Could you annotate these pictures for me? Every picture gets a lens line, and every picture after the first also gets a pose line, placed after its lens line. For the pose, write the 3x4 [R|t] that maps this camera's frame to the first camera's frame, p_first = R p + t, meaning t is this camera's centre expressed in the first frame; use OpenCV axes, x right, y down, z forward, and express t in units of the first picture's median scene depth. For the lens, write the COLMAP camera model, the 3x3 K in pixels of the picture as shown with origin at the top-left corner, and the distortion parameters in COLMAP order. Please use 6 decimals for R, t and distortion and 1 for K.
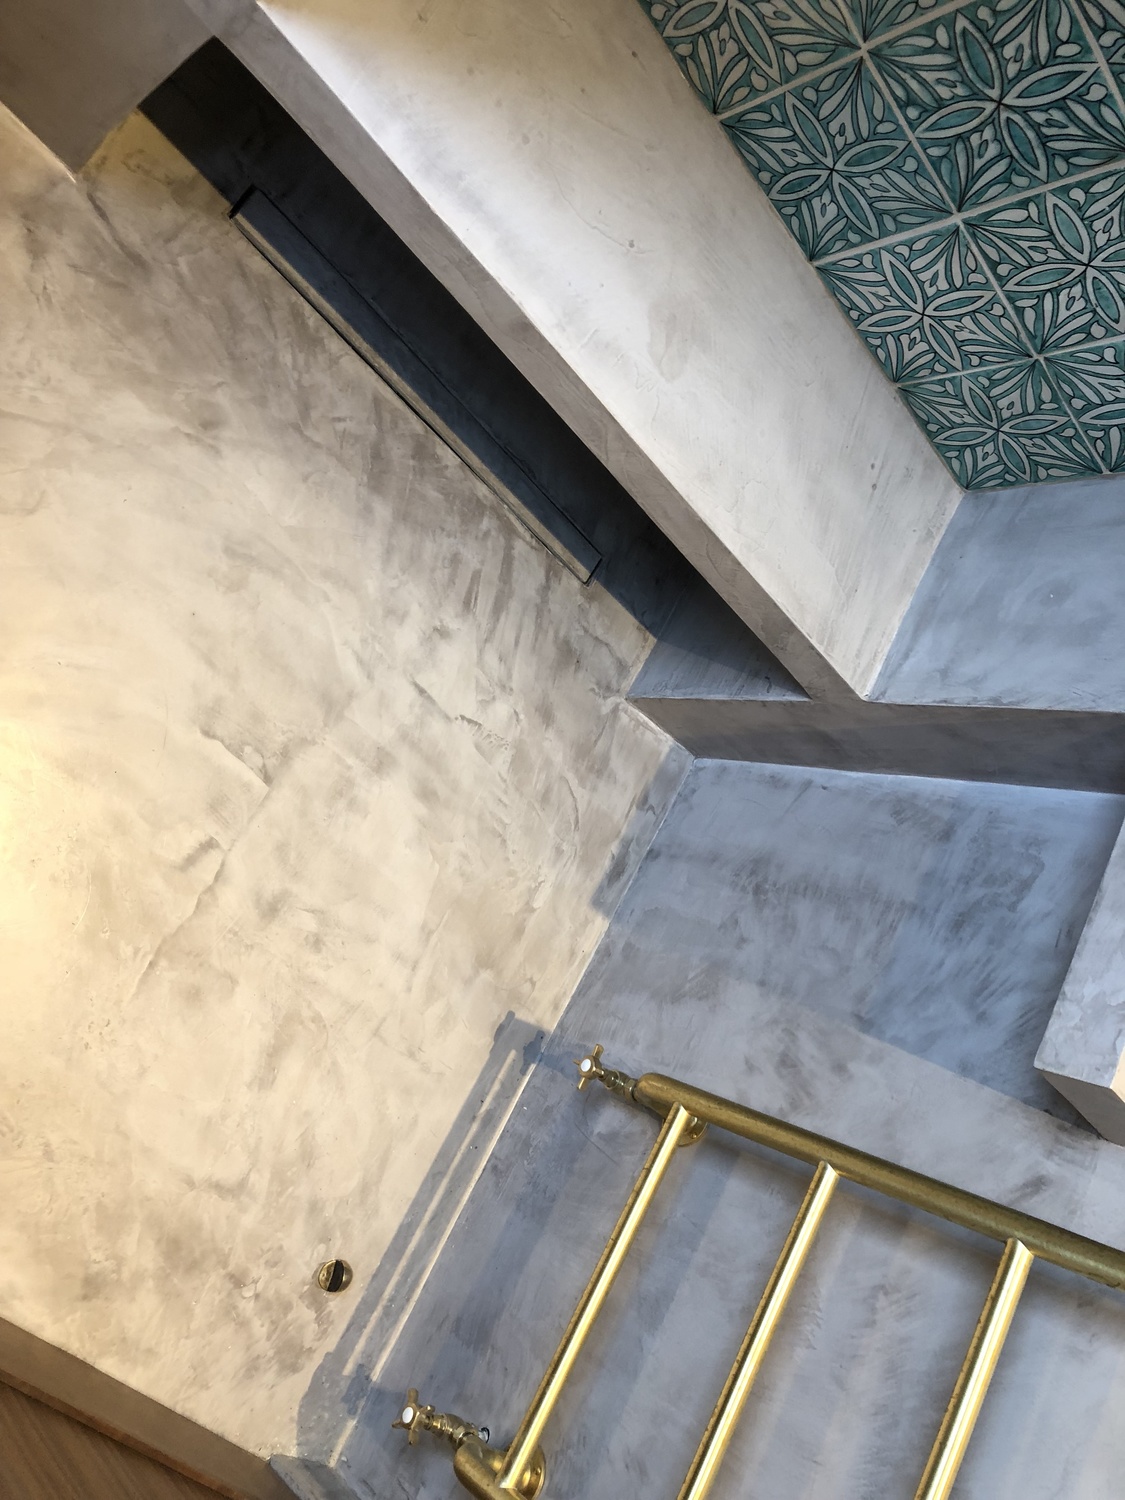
lens RADIAL K [[1237.4, 0, 573.8], [0, 1237.4, 737.6], [0, 0, 1]] dist [0.033864, -0.031248]
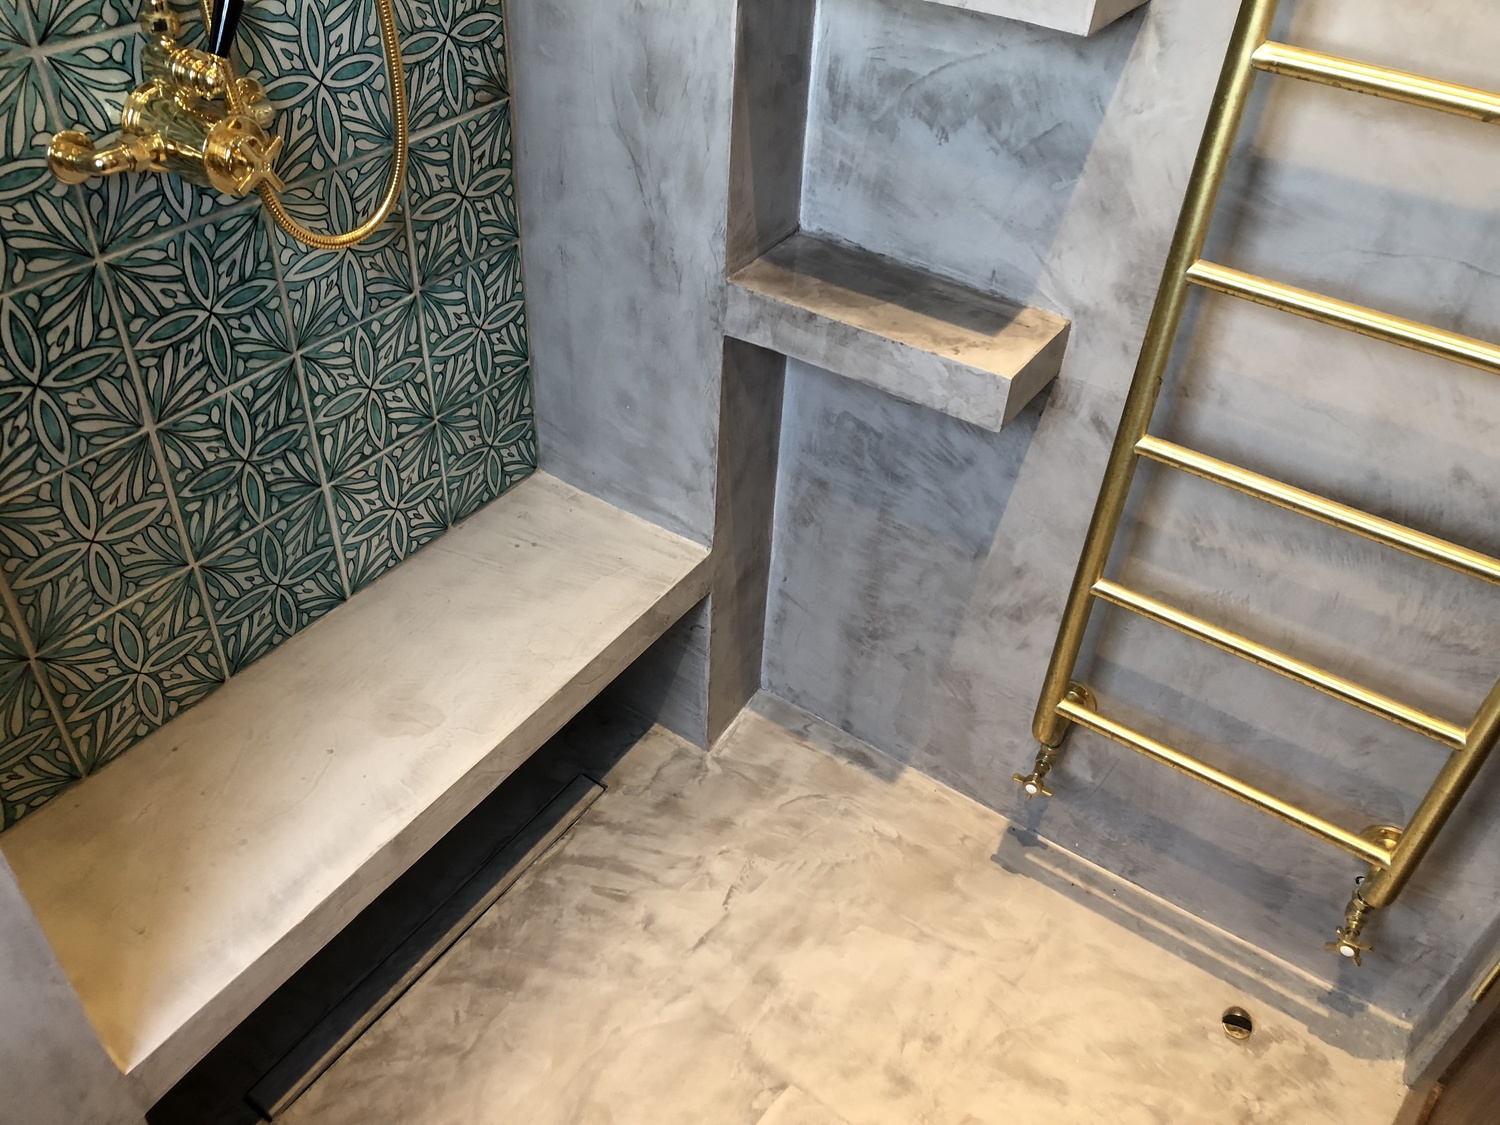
lens RADIAL K [[1237.4, 0, 720.0], [0, 1237.4, 548.5], [0, 0, 1]] dist [0.033864, -0.031248]
pose [[-0.000921, -0.980145, 0.198278, 0.000321], [0.999848, -0.004354, -0.016879, -0.001089], [0.017408, 0.198233, 0.980000, -0.181161]]
